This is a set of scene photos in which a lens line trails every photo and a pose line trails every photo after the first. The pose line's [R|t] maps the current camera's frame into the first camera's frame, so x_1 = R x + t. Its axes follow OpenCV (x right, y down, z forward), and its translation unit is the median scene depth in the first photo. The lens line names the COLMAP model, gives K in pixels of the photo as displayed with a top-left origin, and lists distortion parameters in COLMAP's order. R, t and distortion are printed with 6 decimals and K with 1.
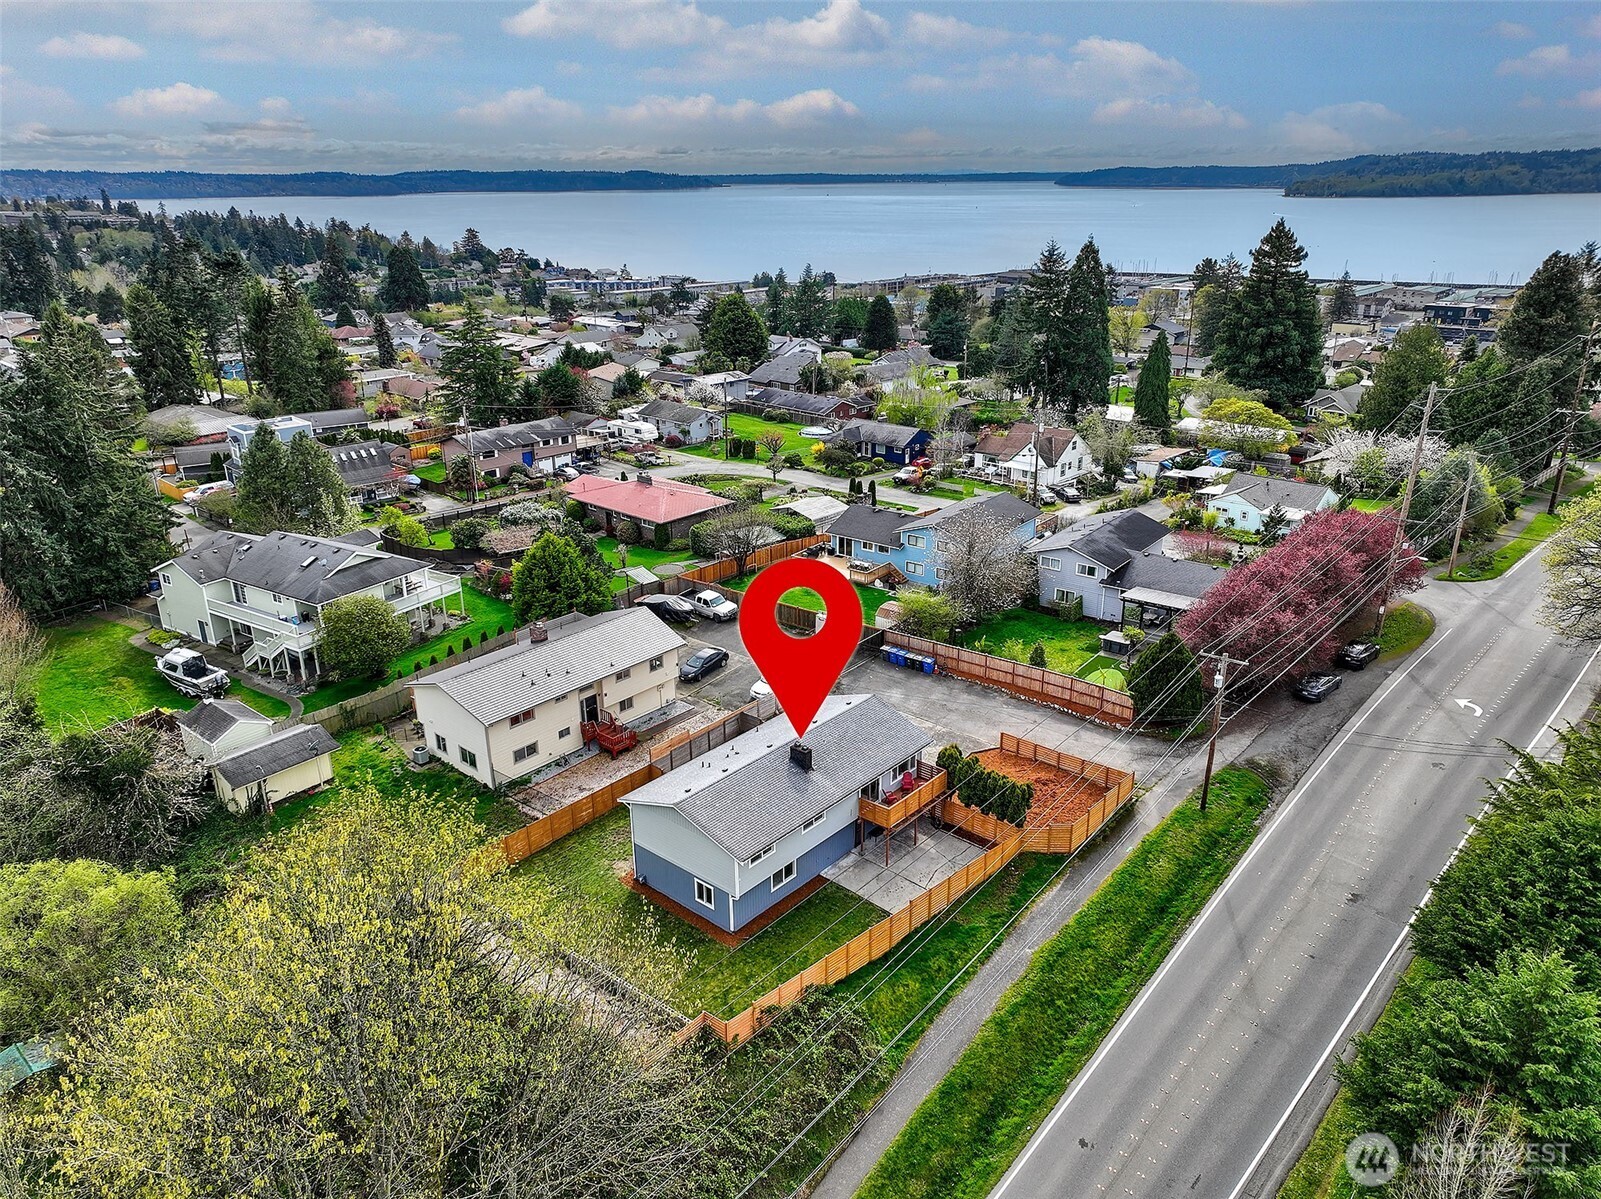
lens RADIAL K [[1125.9, 0, 800.5], [0, 1125.9, 599.5], [0, 0, 1]] dist [0.001225, 0.017367]
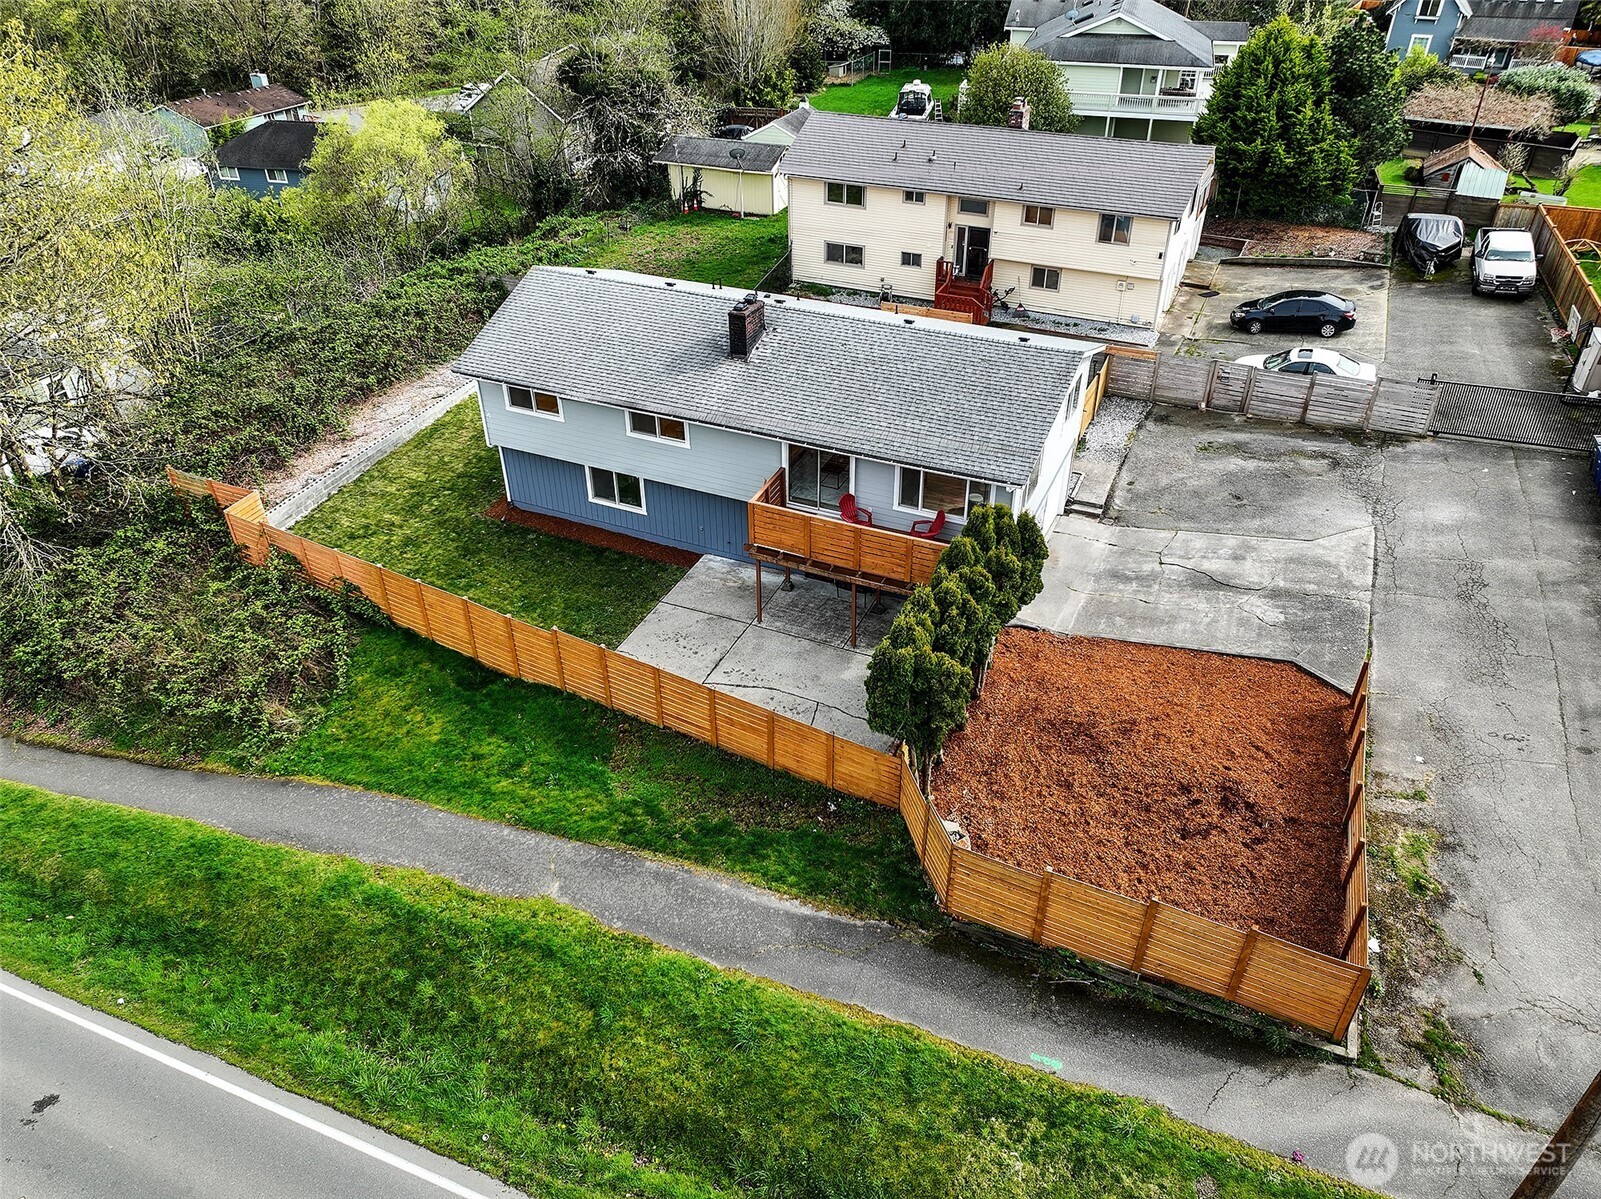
lens RADIAL K [[1125.9, 0, 800.5], [0, 1125.9, 599.5], [0, 0, 1]] dist [0.001225, 0.017367]
pose [[0.285353, 0.553443, -0.782480, 0.383194], [-0.336383, 0.822320, 0.458950, 0.004173], [0.897452, 0.132250, 0.420821, 0.696220]]
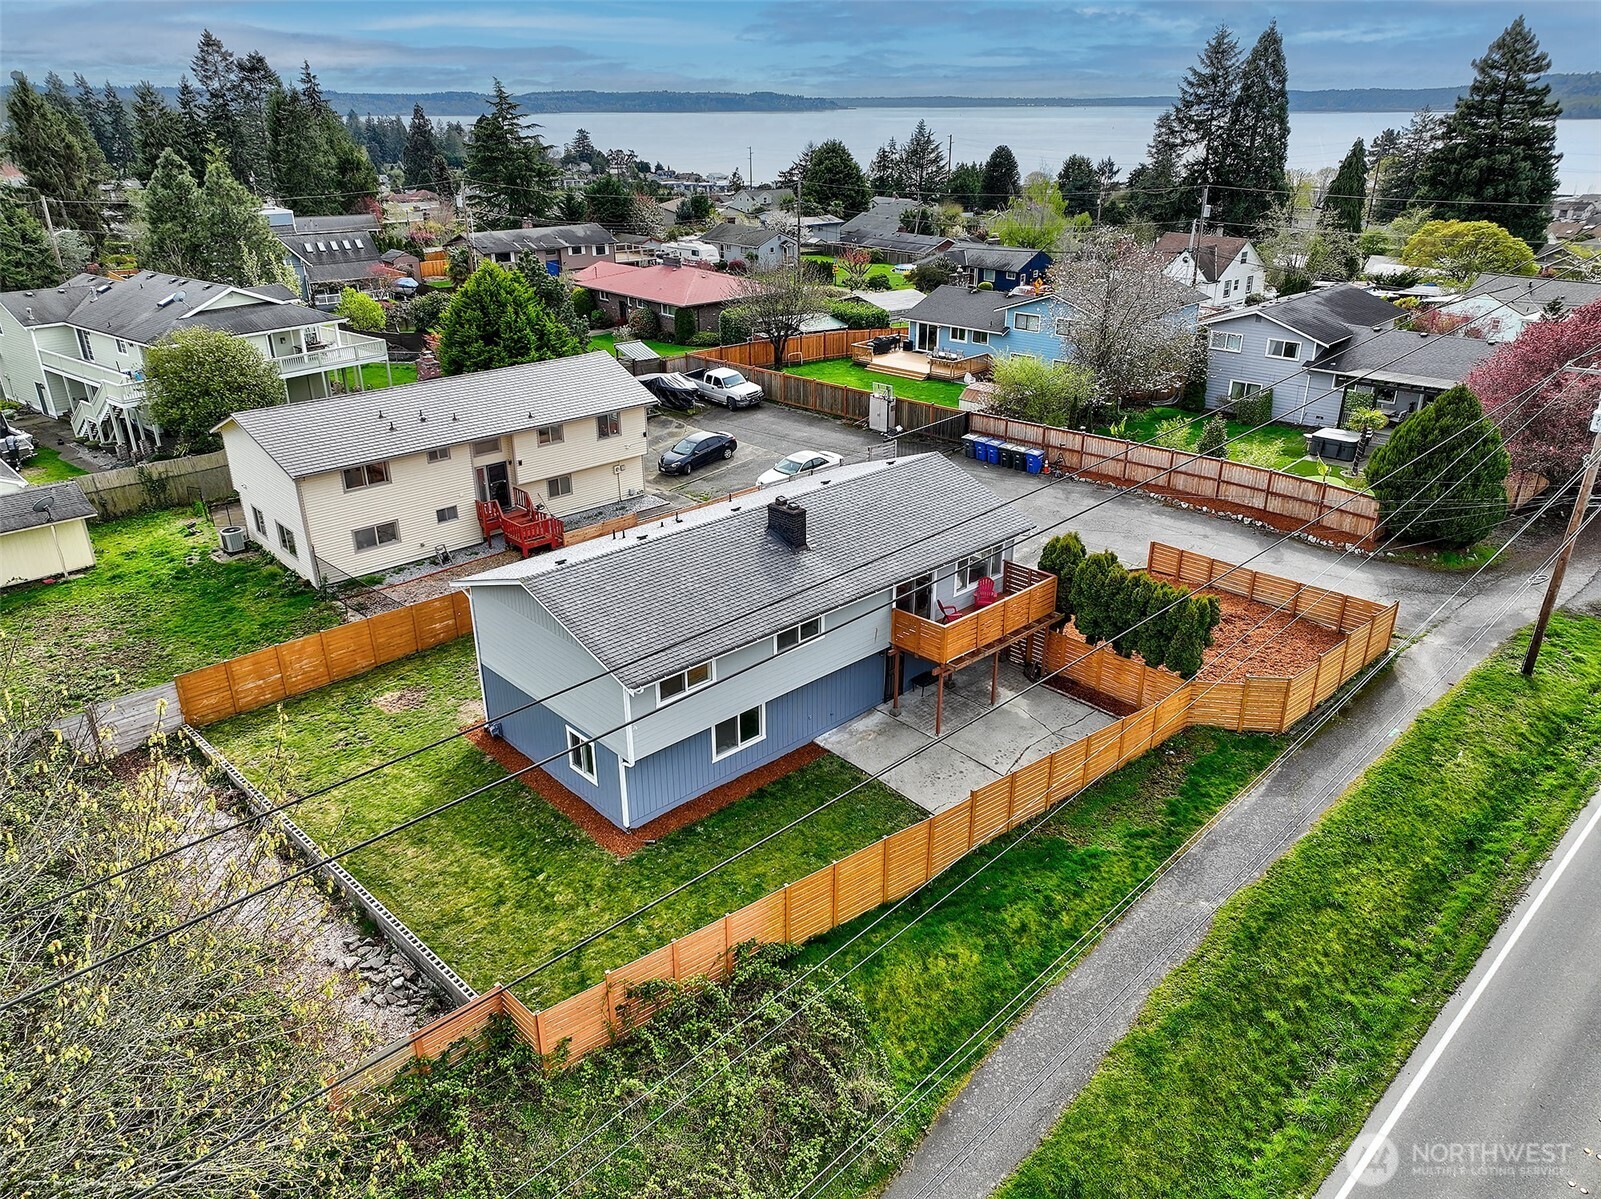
lens RADIAL K [[1125.9, 0, 800.5], [0, 1125.9, 599.5], [0, 0, 1]] dist [0.001225, 0.017367]
pose [[0.994585, 0.046754, -0.092820, 0.049591], [-0.041330, 0.997371, 0.059528, 0.120177], [0.095359, -0.055370, 0.993902, 0.384113]]
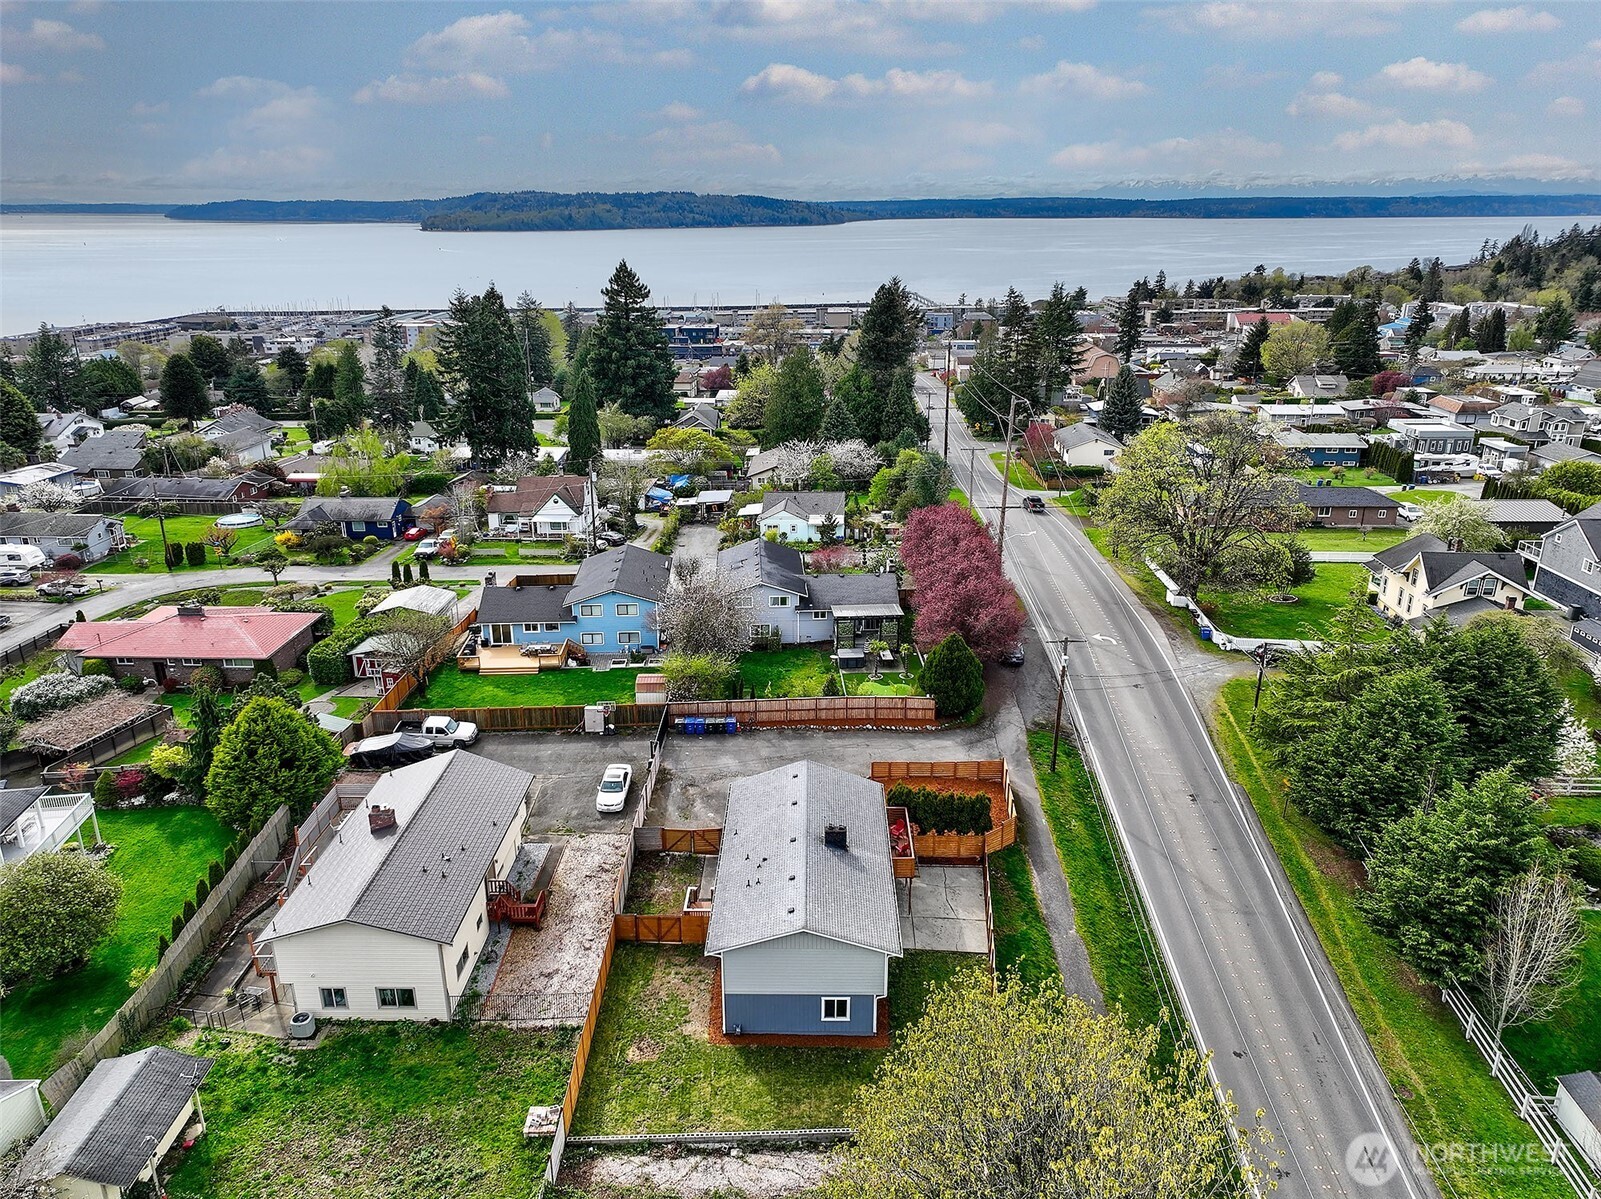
lens RADIAL K [[1125.9, 0, 800.5], [0, 1125.9, 599.5], [0, 0, 1]] dist [0.001225, 0.017367]
pose [[0.764680, -0.206780, 0.610333, -0.480289], [0.223055, 0.973504, 0.050358, -0.097533], [-0.604575, 0.097631, 0.790543, 0.193029]]
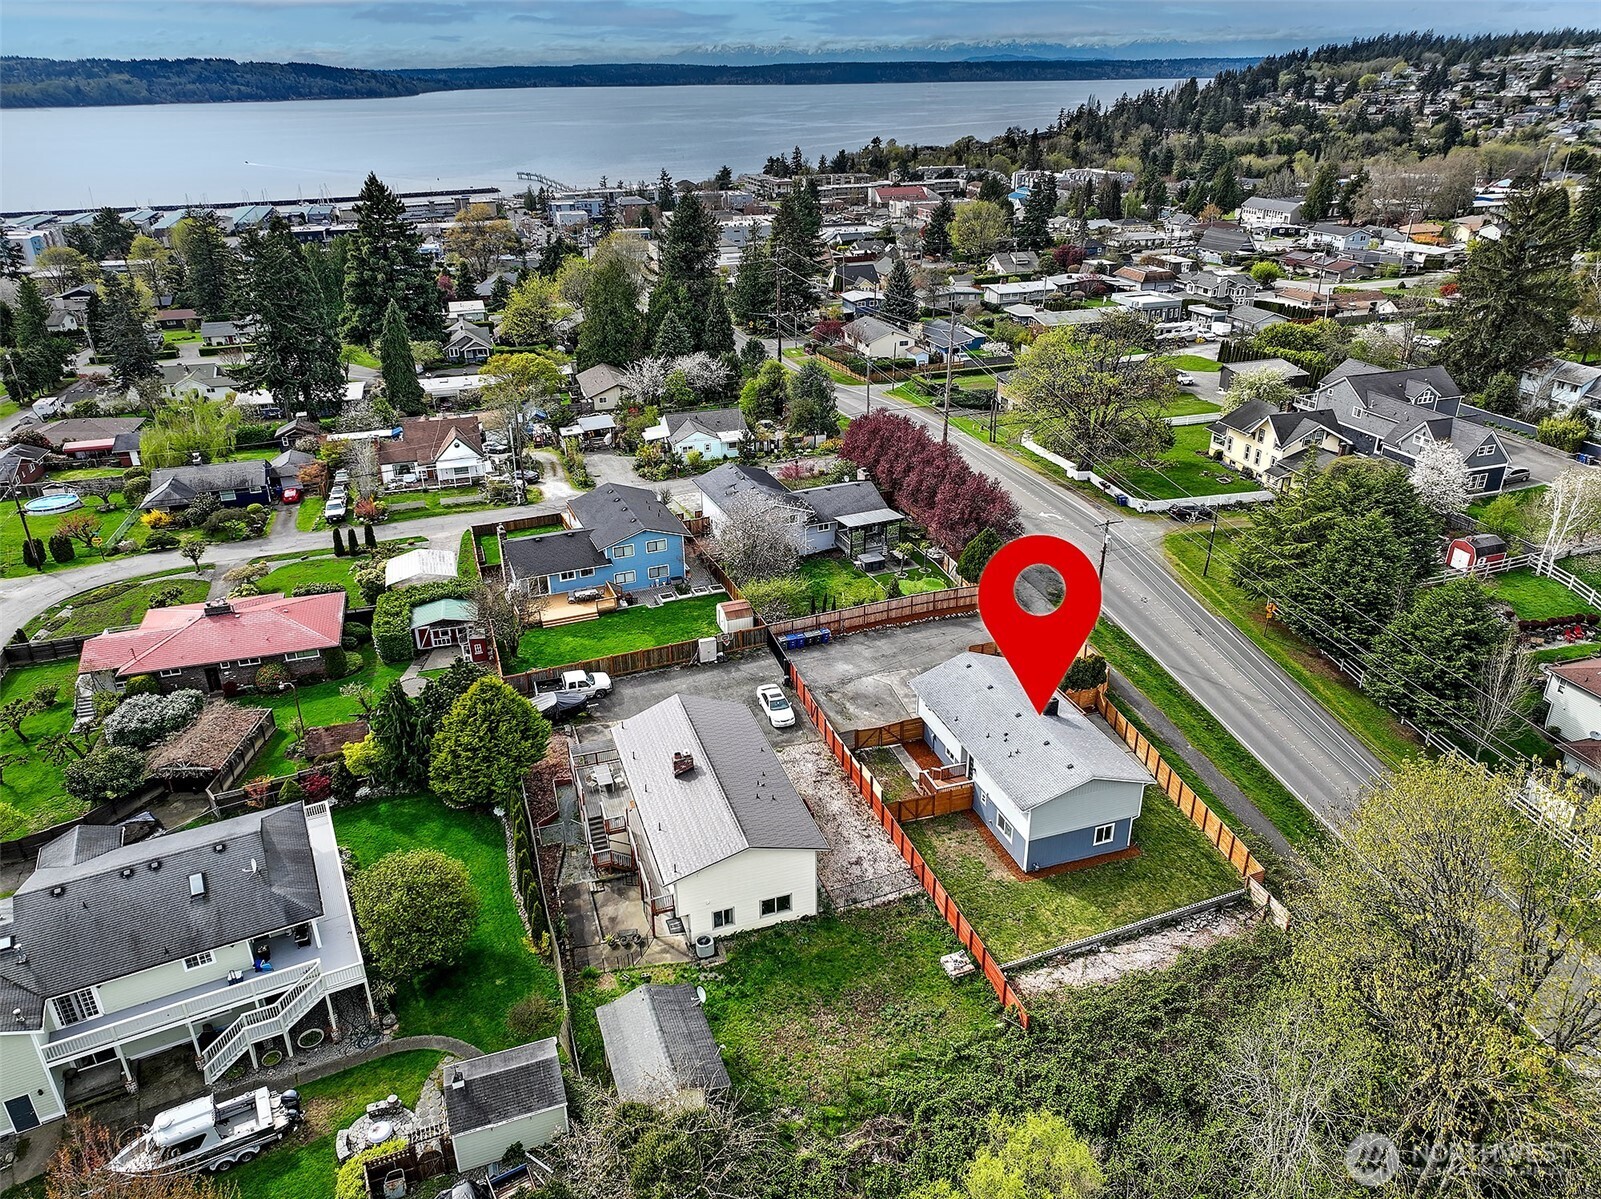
lens RADIAL K [[1125.9, 0, 800.5], [0, 1125.9, 599.5], [0, 0, 1]] dist [0.001225, 0.017367]
pose [[0.504252, -0.365287, 0.782493, -0.863856], [0.309889, 0.922318, 0.230863, -0.273030], [-0.806039, 0.126073, 0.578279, 0.422836]]
